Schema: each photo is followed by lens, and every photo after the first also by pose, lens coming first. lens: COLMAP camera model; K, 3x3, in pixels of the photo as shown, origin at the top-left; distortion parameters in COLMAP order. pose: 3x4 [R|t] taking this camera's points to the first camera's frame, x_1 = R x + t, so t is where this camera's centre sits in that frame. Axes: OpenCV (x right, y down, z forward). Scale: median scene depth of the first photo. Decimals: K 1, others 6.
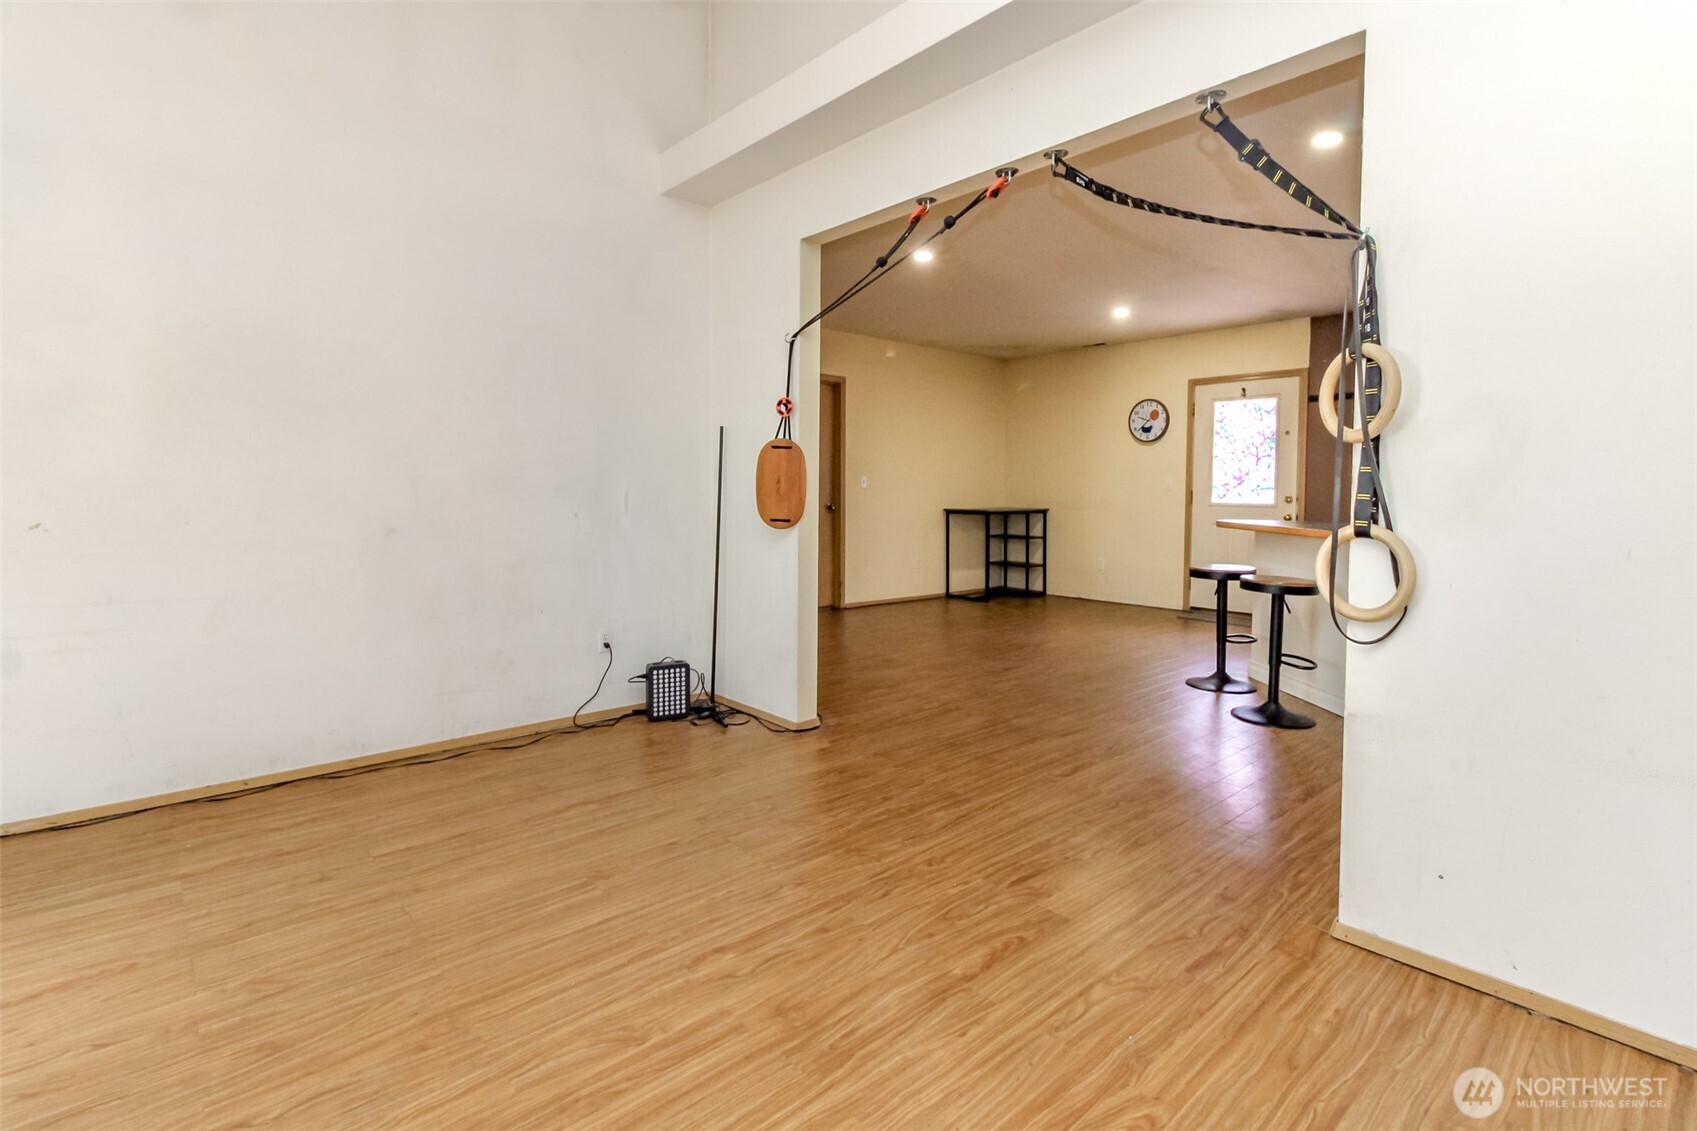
lens RADIAL K [[764.4, 0, 844.8], [0, 764.4, 517.4], [0, 0, 1]] dist [0.017959, -0.000031]
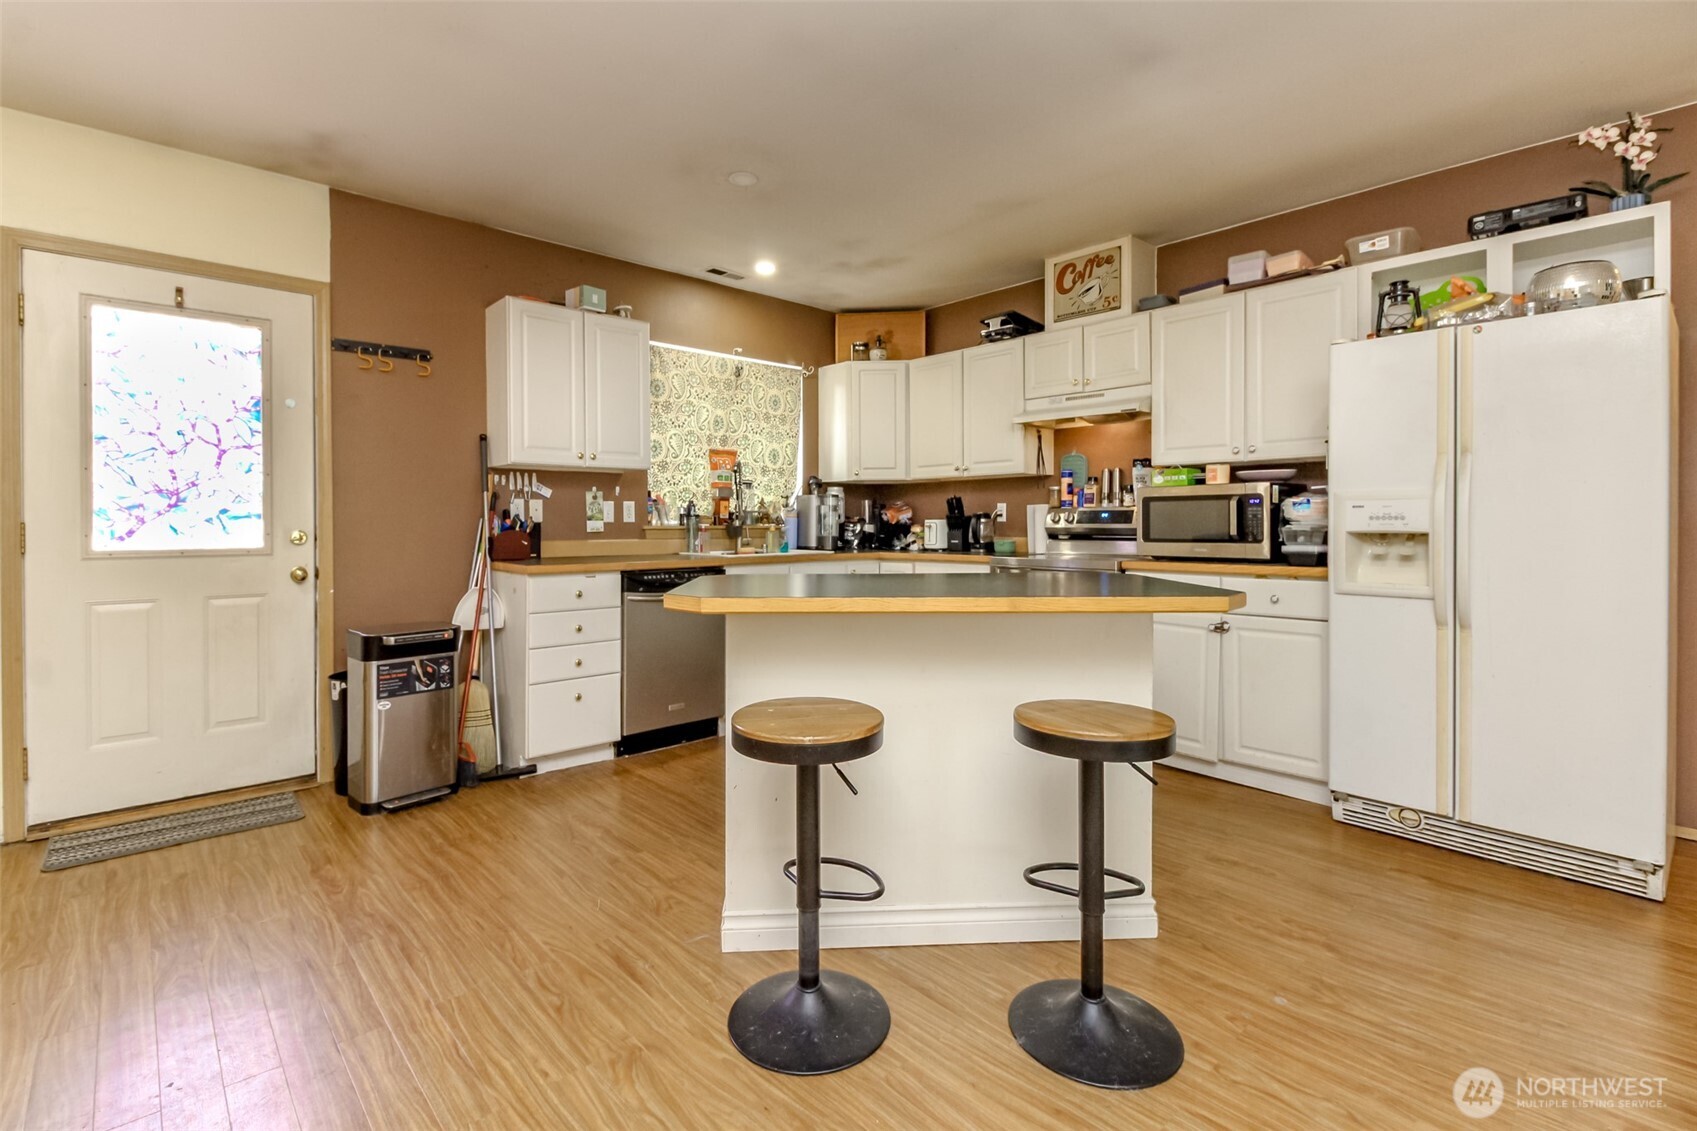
lens RADIAL K [[779.0, 0, 803.1], [0, 779.0, 523.7], [0, 0, 1]] dist [0.021447, -0.009249]
pose [[0.032394, -0.009070, 0.999434, 0.164247], [0.040904, 0.999133, 0.007741, -0.047052], [-0.998638, 0.040631, 0.032737, 1.323256]]
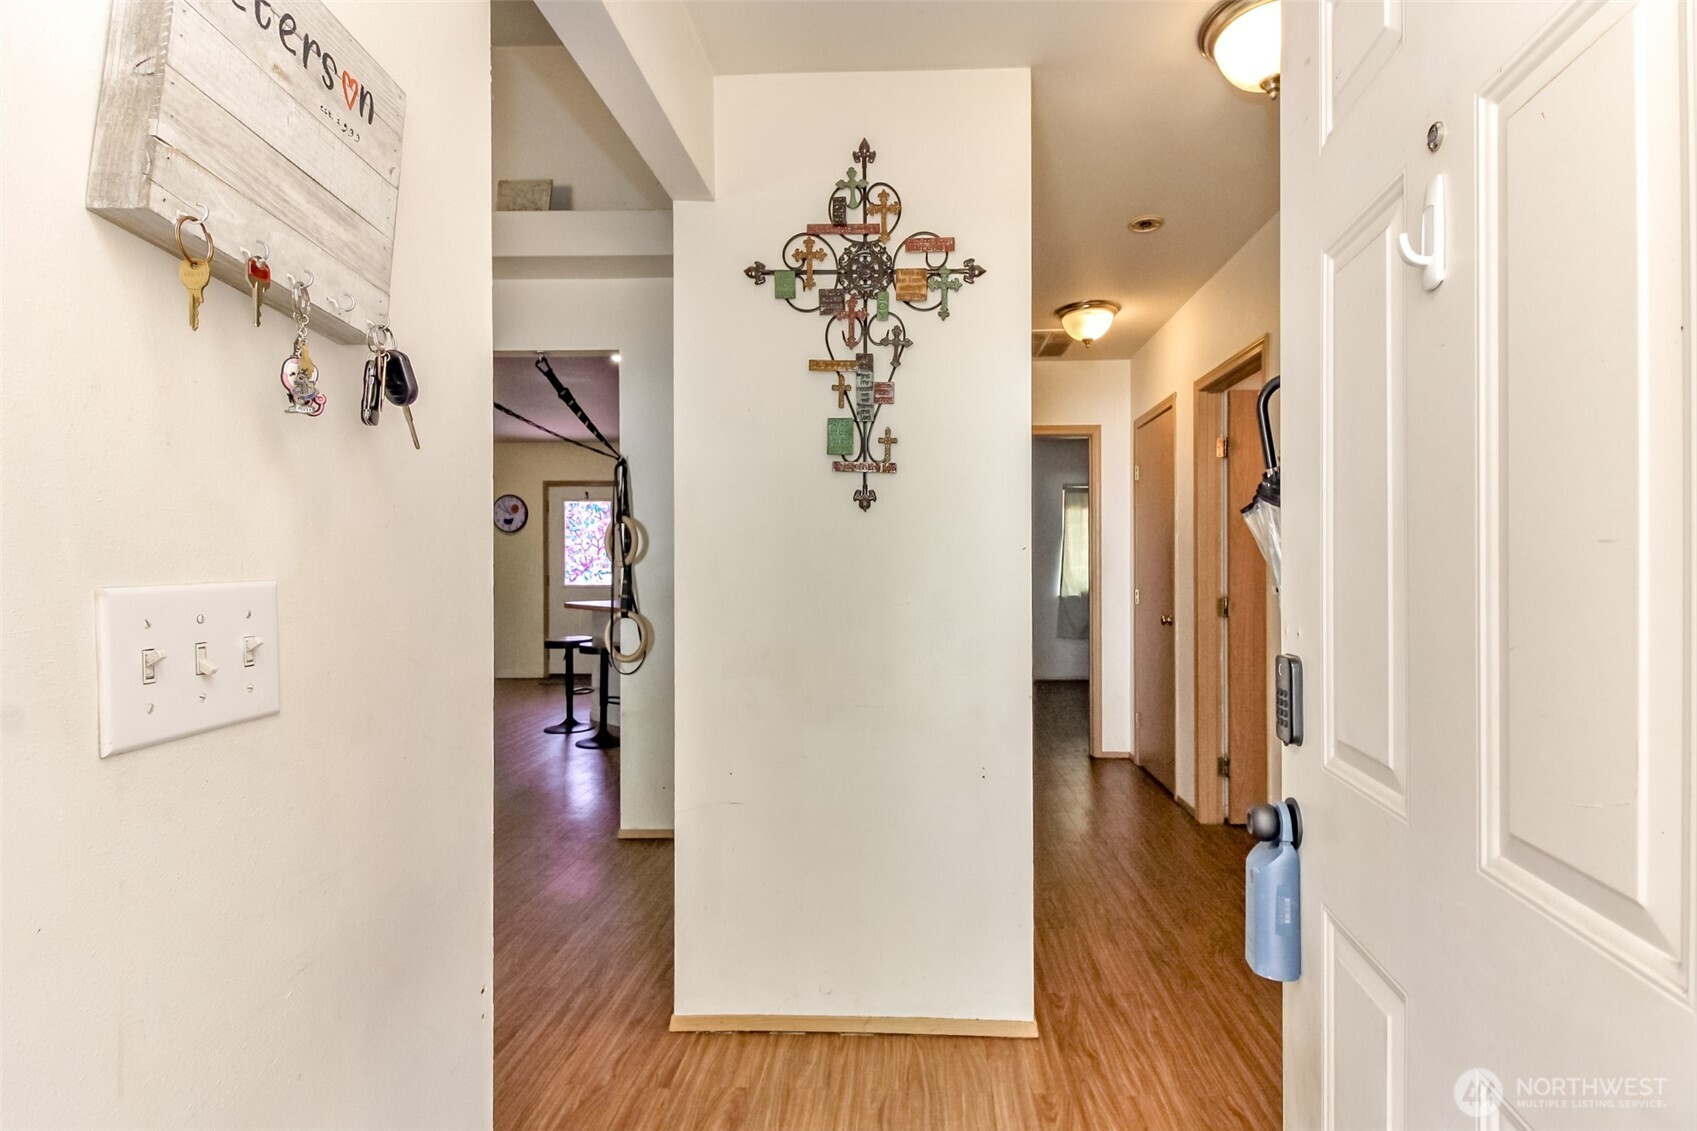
lens RADIAL K [[783.0, 0, 848.5], [0, 783.0, 565.5], [0, 0, 1]] dist [0.003019, 0.000076]
pose [[0.708951, -0.010836, 0.705175, -0.150189], [0.034220, 0.999233, -0.019048, -0.024347], [-0.704428, 0.037635, 0.708777, -0.386162]]
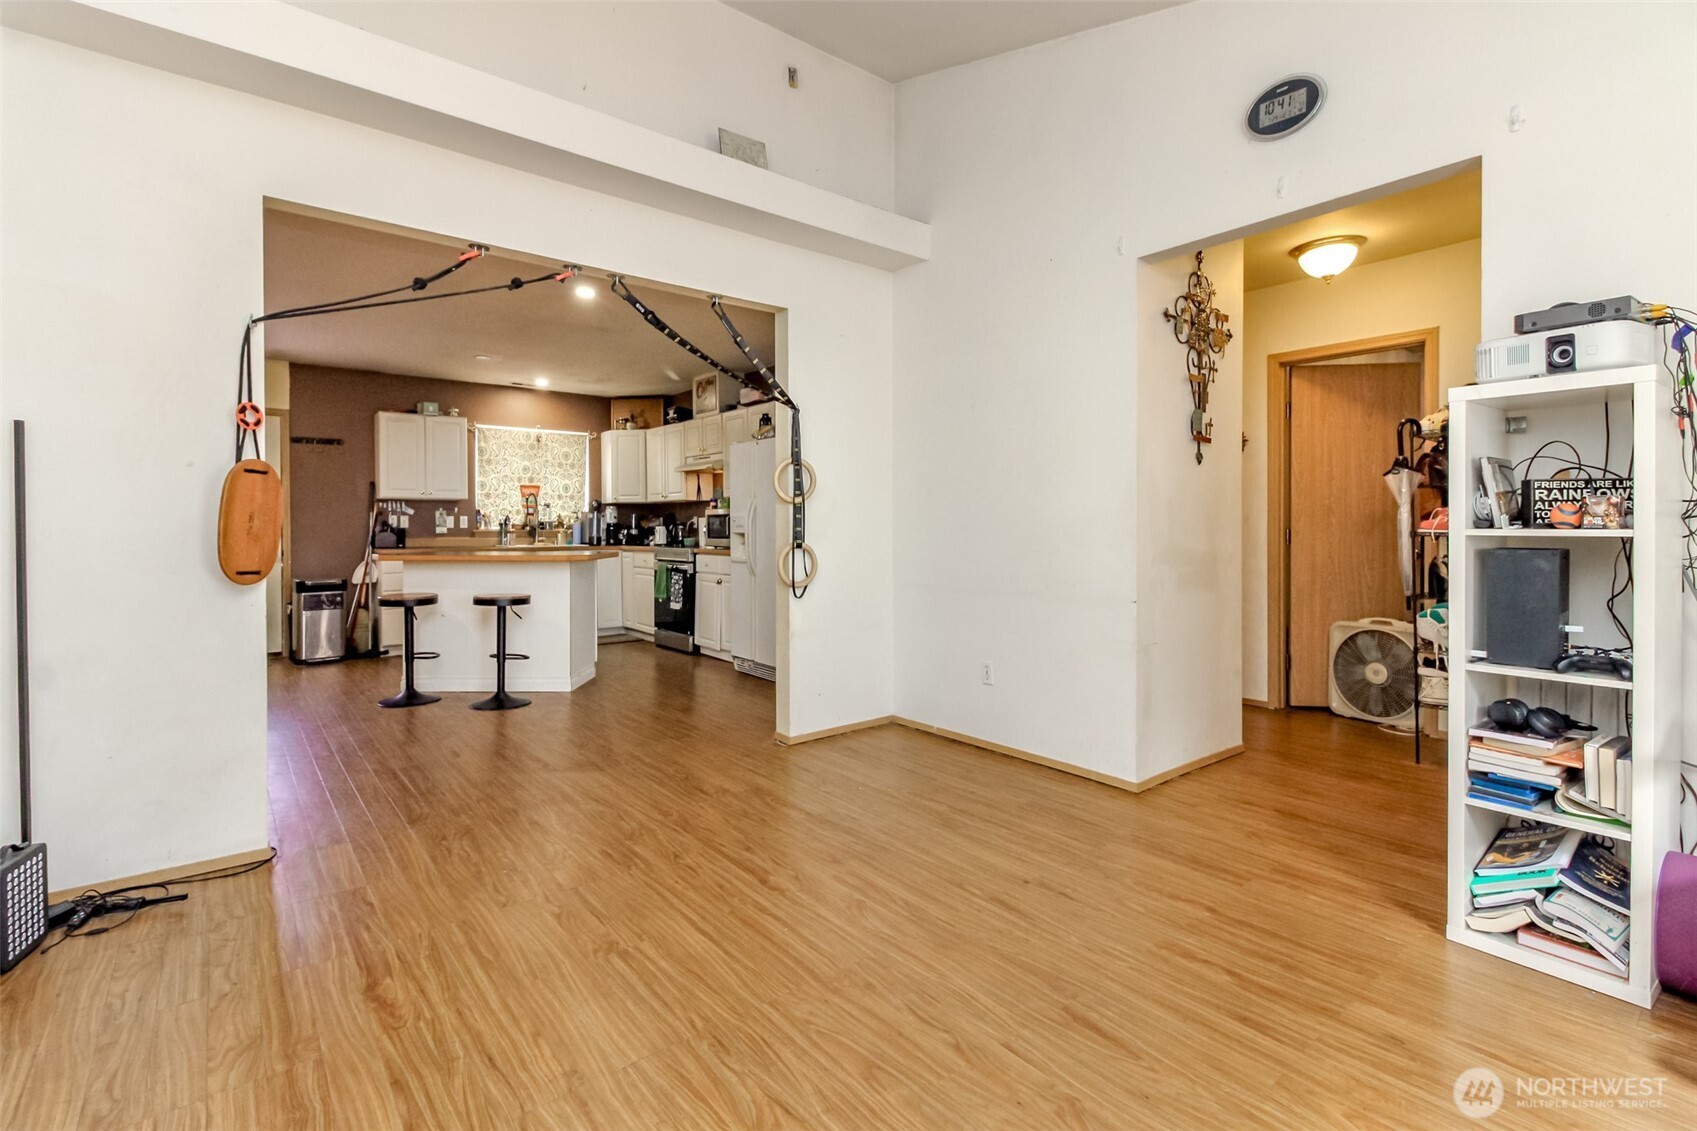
lens RADIAL K [[764.7, 0, 804.2], [0, 764.7, 533.0], [0, 0, 1]] dist [0.002241, -0.001021]
pose [[0.094259, -0.015180, 0.995432, -0.738263], [0.040919, 0.999098, 0.011361, -0.019849], [-0.994706, 0.039661, 0.094795, 0.404129]]
